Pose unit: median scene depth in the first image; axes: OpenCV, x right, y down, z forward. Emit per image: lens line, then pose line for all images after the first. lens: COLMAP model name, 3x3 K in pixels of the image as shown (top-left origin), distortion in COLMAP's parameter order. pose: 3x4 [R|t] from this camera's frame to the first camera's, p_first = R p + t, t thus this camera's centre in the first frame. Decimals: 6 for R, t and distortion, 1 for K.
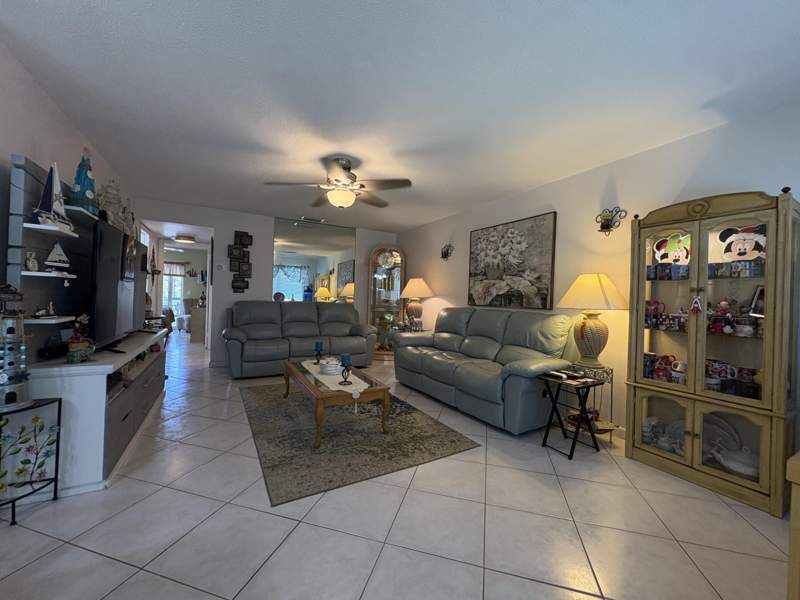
lens RADIAL K [[319.3, 0, 398.6], [0, 319.3, 299.7], [0, 0, 1]] dist [-0.000179, 0.000217]
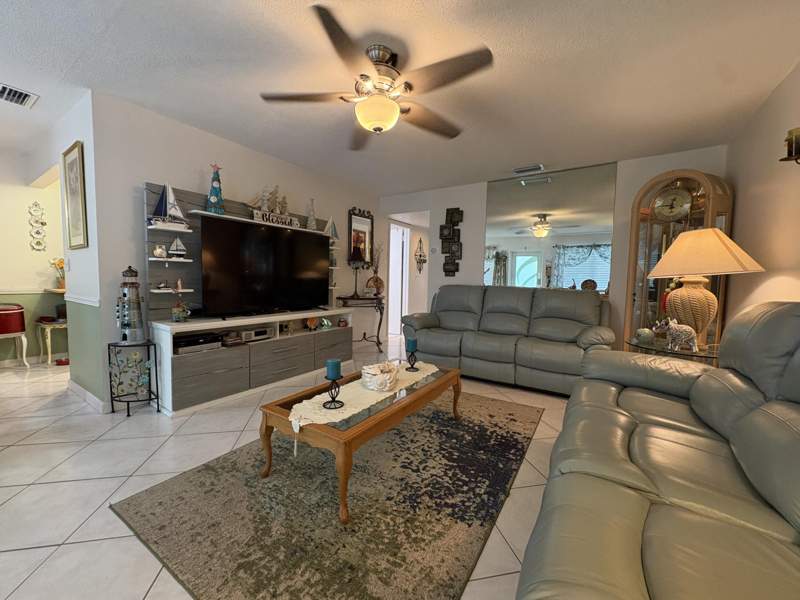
lens RADIAL K [[319.3, 0, 399.6], [0, 319.3, 300.8], [0, 0, 1]] dist [-0.000179, 0.000217]
pose [[0.458960, 0.039797, -0.887565, 0.354760], [-0.012166, 0.999184, 0.038511, 0.020806], [0.888374, -0.006877, 0.459069, 0.642720]]
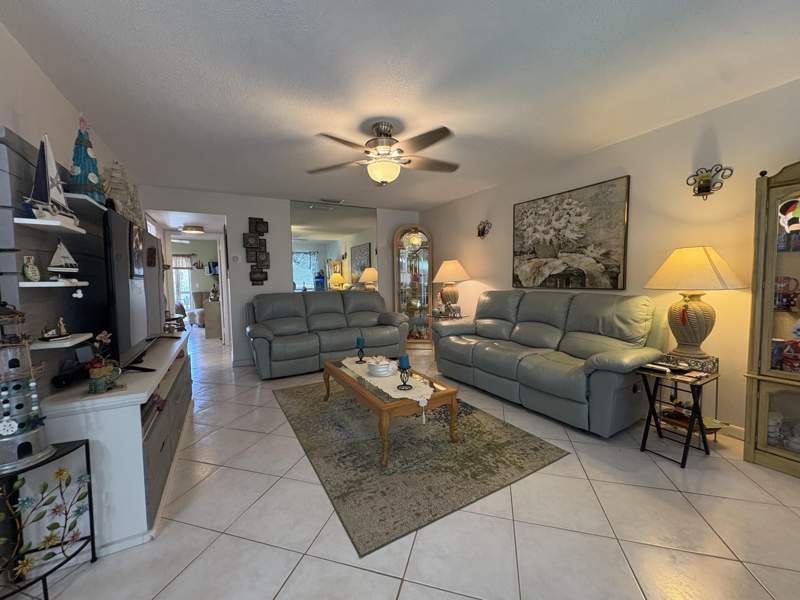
lens RADIAL K [[319.3, 0, 398.3], [0, 319.3, 299.7], [0, 0, 1]] dist [-0.000179, 0.000217]
pose [[0.998831, -0.047731, -0.007688, -0.128899], [0.048111, 0.996992, 0.060758, -0.023722], [0.004765, -0.061057, 0.998123, 0.113993]]
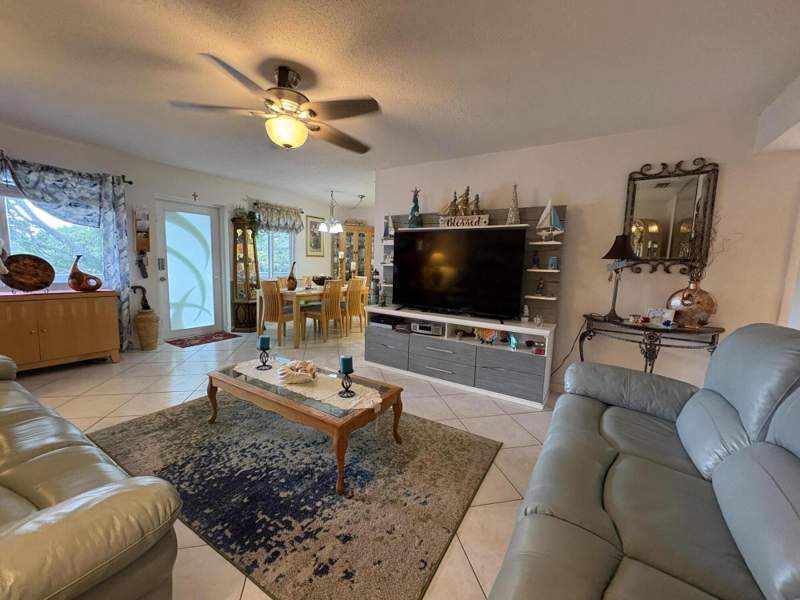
lens RADIAL K [[319.3, 0, 399.5], [0, 319.3, 299.6], [0, 0, 1]] dist [-0.000179, 0.000217]
pose [[-0.877411, -0.005842, -0.479705, -0.052671], [-0.065474, 0.992028, 0.107676, -0.040862], [0.475251, 0.125884, -0.870798, 1.517145]]
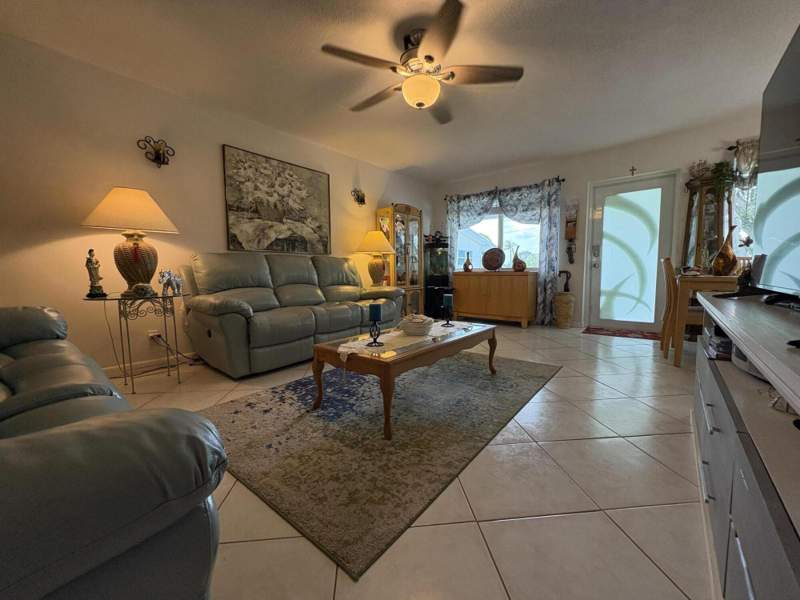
lens RADIAL K [[319.3, 0, 401.6], [0, 319.3, 298.4], [0, 0, 1]] dist [-0.000179, 0.000217]
pose [[-0.362340, -0.104308, 0.926191, -0.762911], [0.005822, 0.993445, 0.114160, 0.058269], [-0.932028, 0.046757, -0.359358, 1.138147]]
